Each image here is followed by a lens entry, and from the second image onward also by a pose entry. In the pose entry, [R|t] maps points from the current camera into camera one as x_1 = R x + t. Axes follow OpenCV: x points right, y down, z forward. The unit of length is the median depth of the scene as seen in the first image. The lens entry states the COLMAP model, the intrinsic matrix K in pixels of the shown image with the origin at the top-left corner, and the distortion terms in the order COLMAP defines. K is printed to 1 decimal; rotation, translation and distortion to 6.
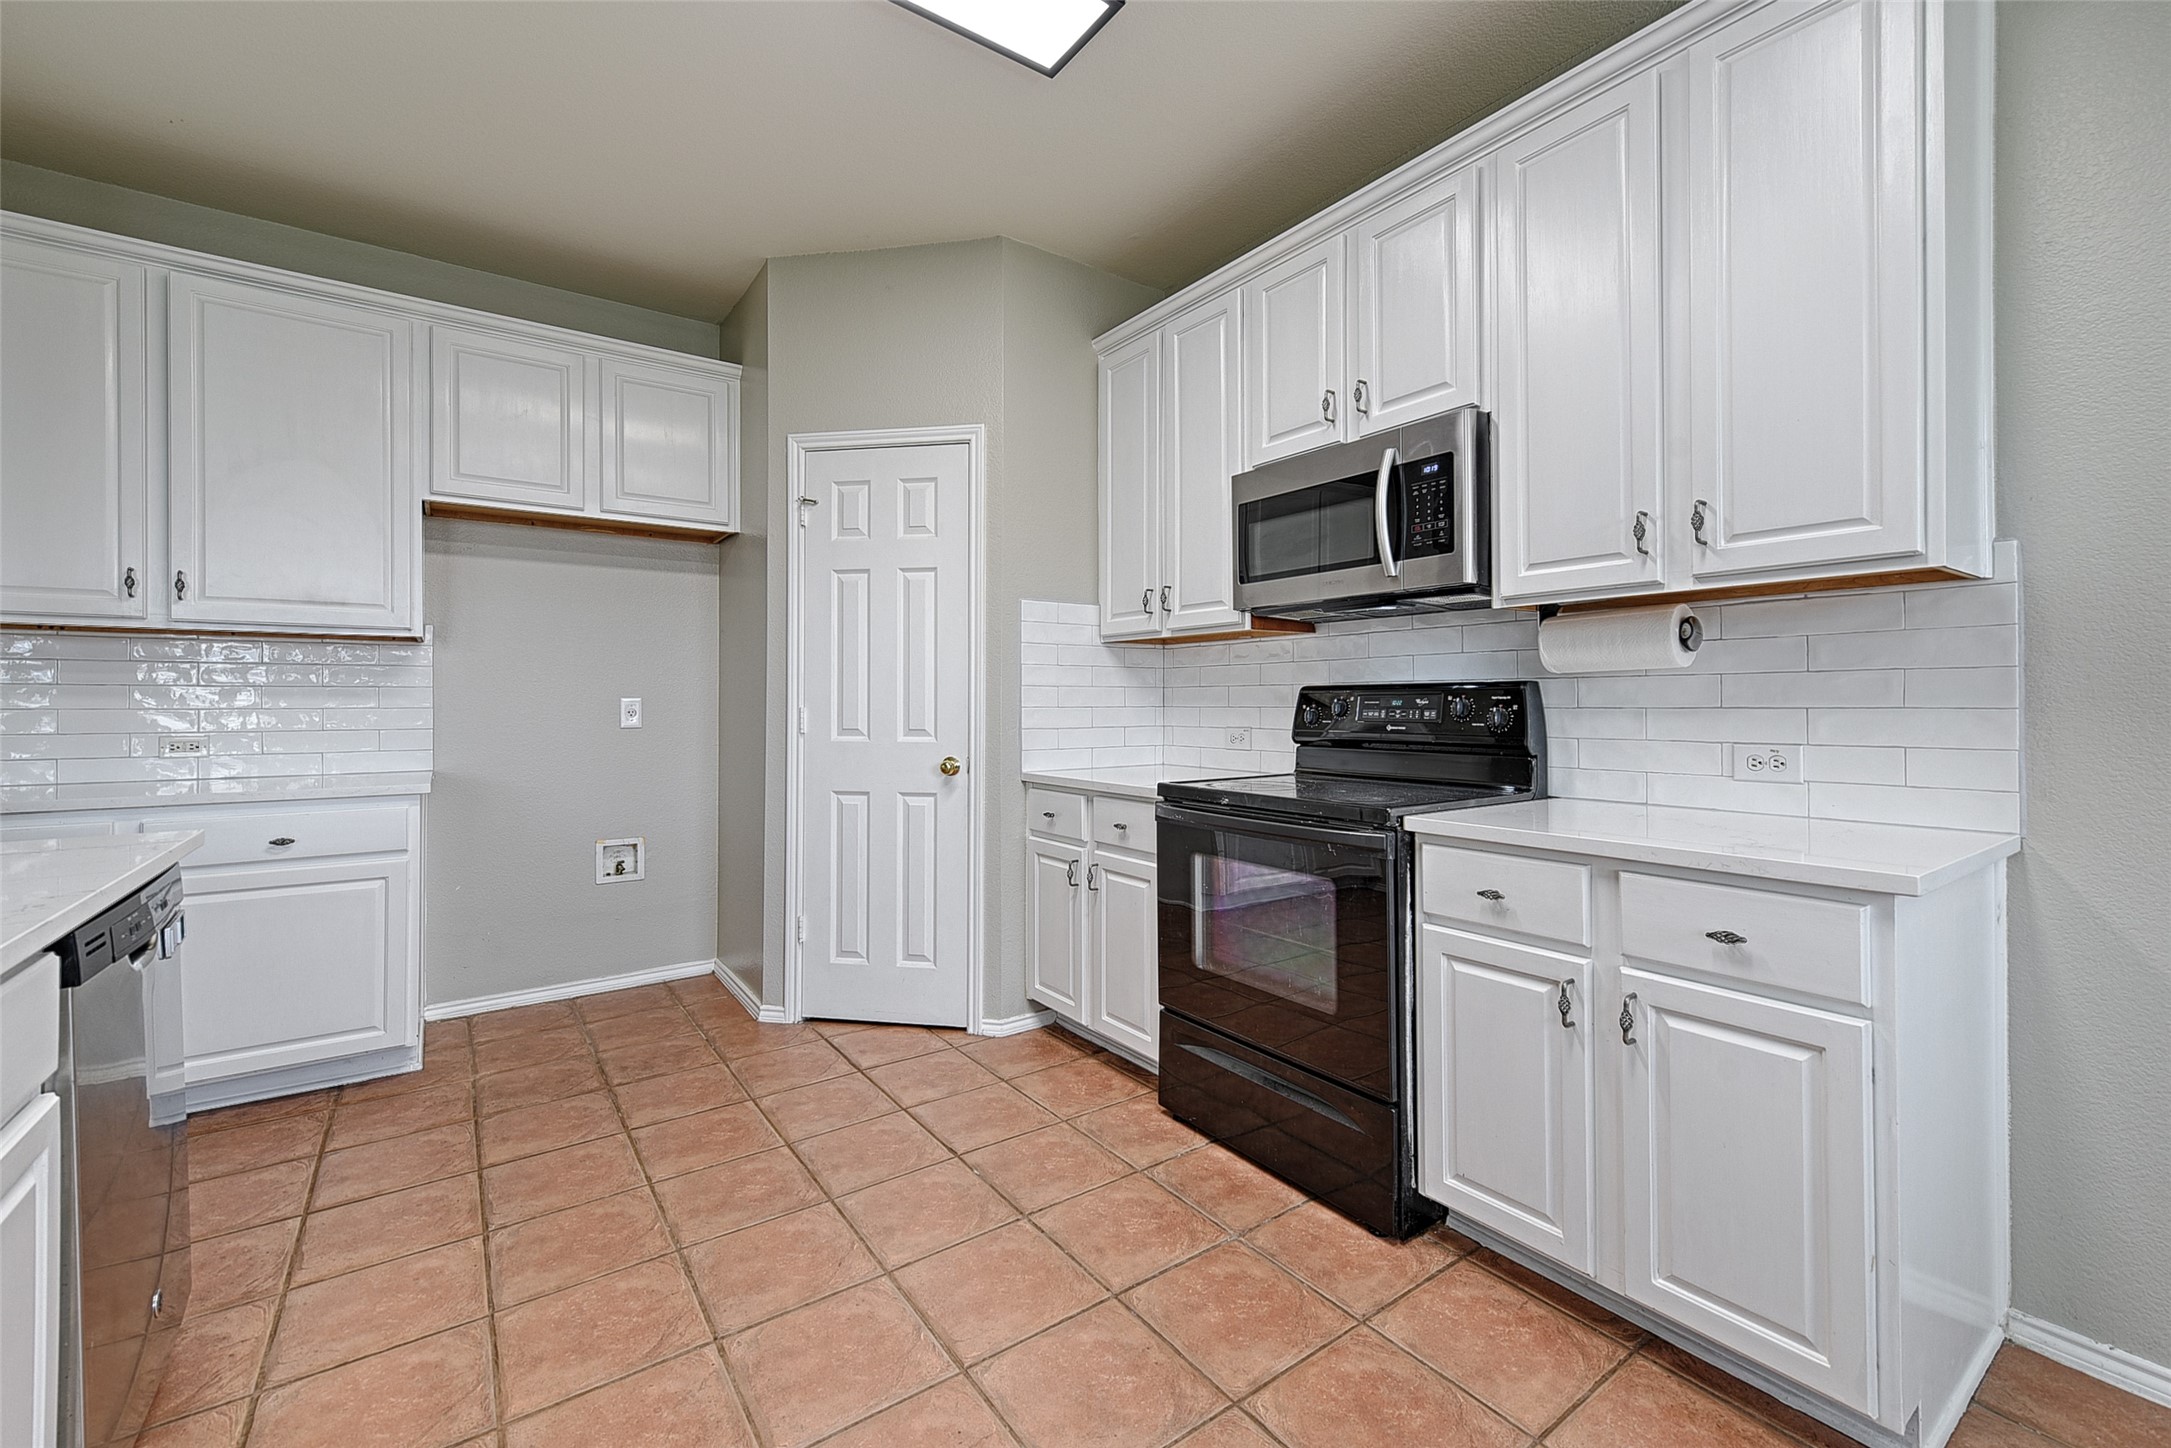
lens RADIAL K [[908.7, 0, 1044.1], [0, 908.7, 701.2], [0, 0, 1]] dist [0.009225, 0.000162]
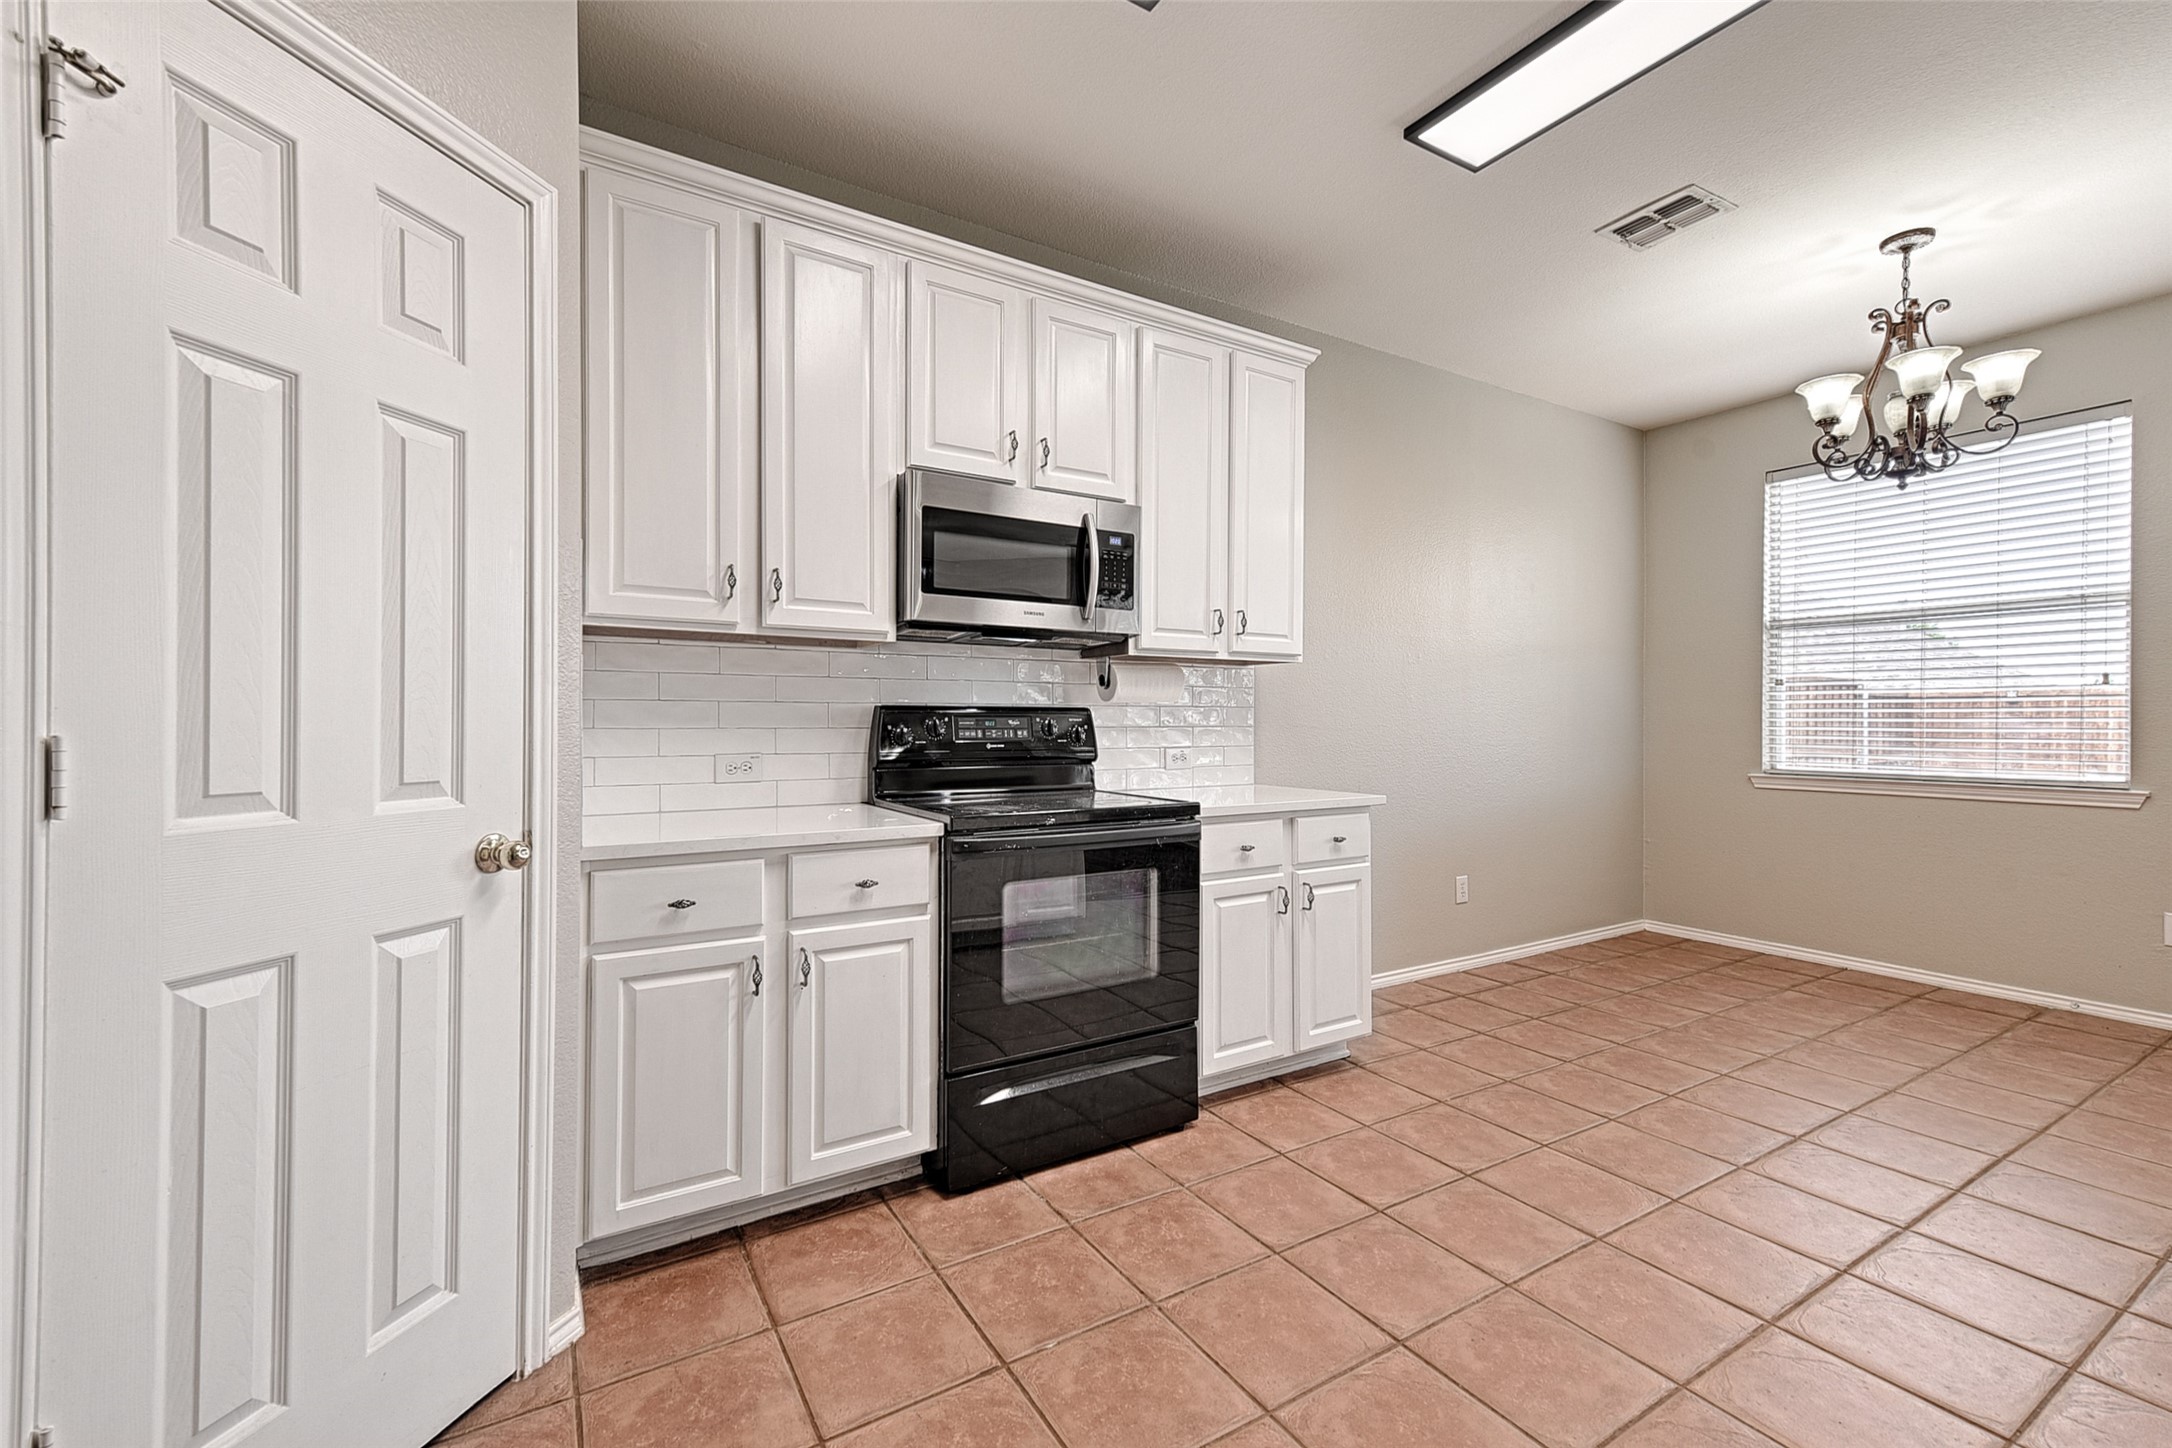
lens RADIAL K [[905.7, 0, 1149.3], [0, 905.7, 722.8], [0, 0, 1]] dist [0.008933, 0.000190]
pose [[0.005503, 0.003419, 0.999979, -0.862517], [-0.003449, 0.999988, -0.003400, 0.004736], [-0.999979, -0.003430, 0.005515, 0.955946]]
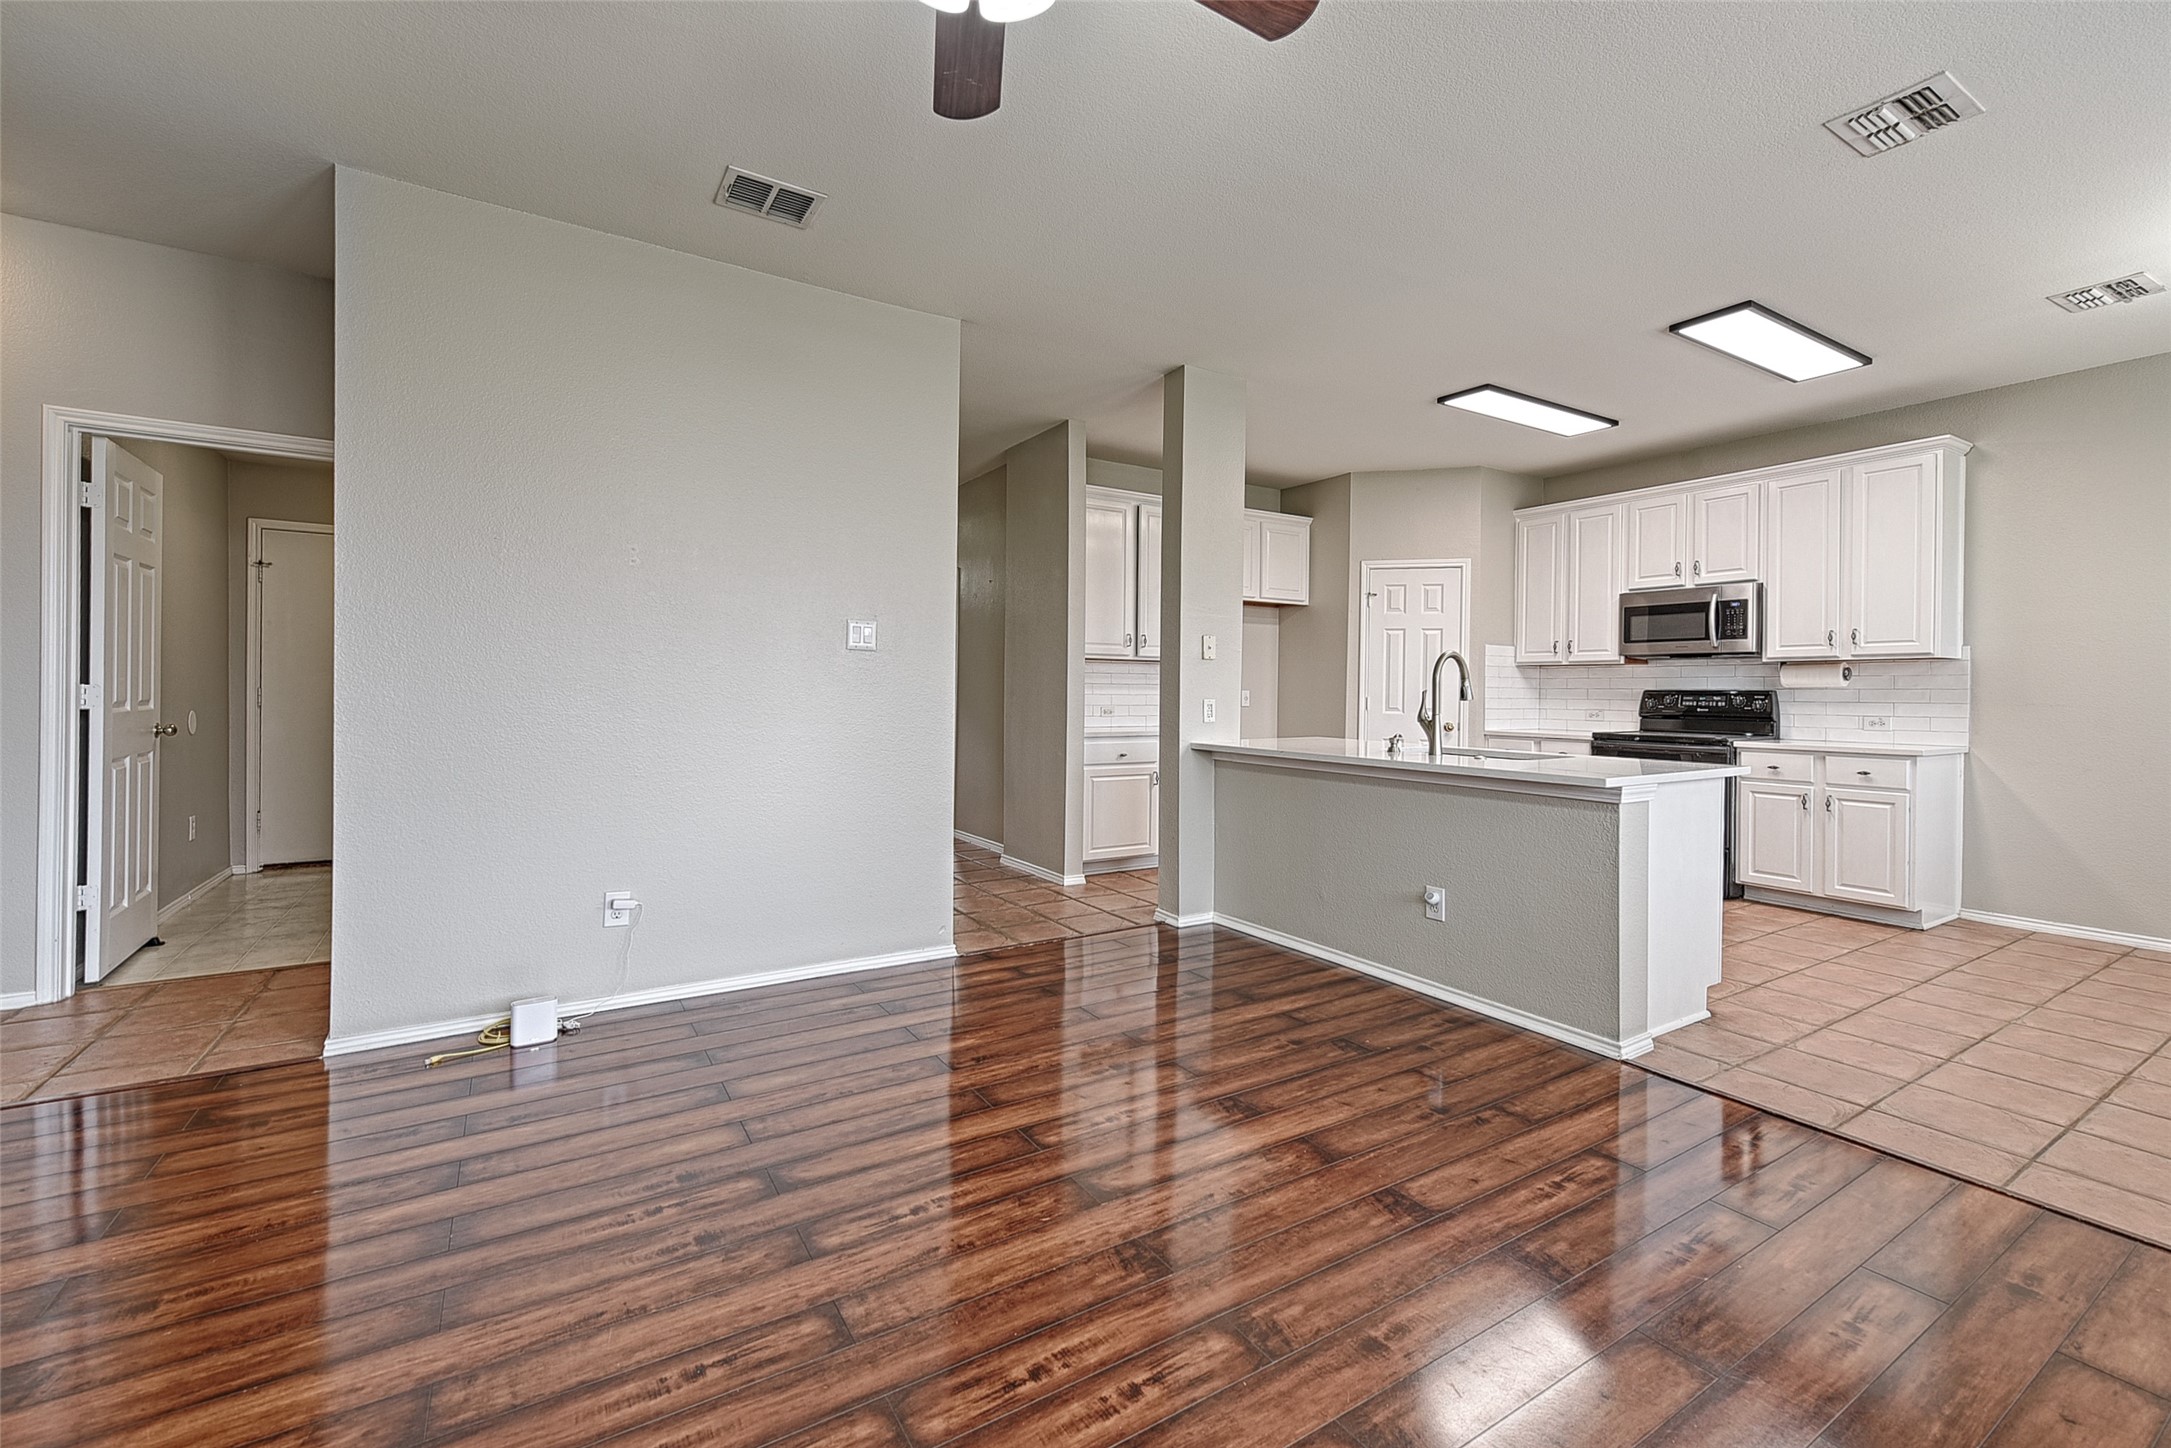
lens RADIAL K [[908.7, 0, 1044.1], [0, 908.7, 701.2], [0, 0, 1]] dist [0.009225, 0.000162]
pose [[0.998172, 0.011372, -0.059354, -1.311485], [-0.010535, 0.999841, 0.014400, -0.008453], [0.059508, -0.013749, 0.998133, -1.607177]]
